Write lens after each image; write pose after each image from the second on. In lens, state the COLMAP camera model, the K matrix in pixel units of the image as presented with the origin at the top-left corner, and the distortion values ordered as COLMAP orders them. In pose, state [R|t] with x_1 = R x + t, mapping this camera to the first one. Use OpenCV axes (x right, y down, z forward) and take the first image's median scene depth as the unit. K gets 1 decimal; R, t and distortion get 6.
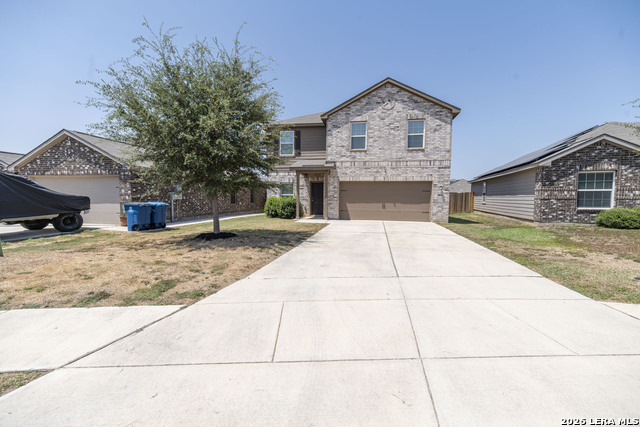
lens RADIAL K [[275.5, 0, 320.0], [0, 275.5, 213.5], [0, 0, 1]] dist [0.002679, 0.000449]
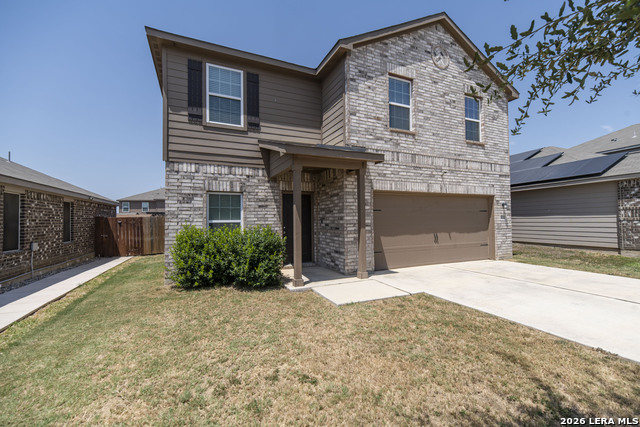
lens RADIAL K [[275.5, 0, 320.0], [0, 275.5, 213.5], [0, 0, 1]] dist [0.002679, 0.000449]
pose [[0.812695, -0.005649, 0.582661, -0.283539], [0.053610, 0.996437, -0.065113, -0.053527], [-0.580217, 0.084153, 0.810102, 0.692325]]
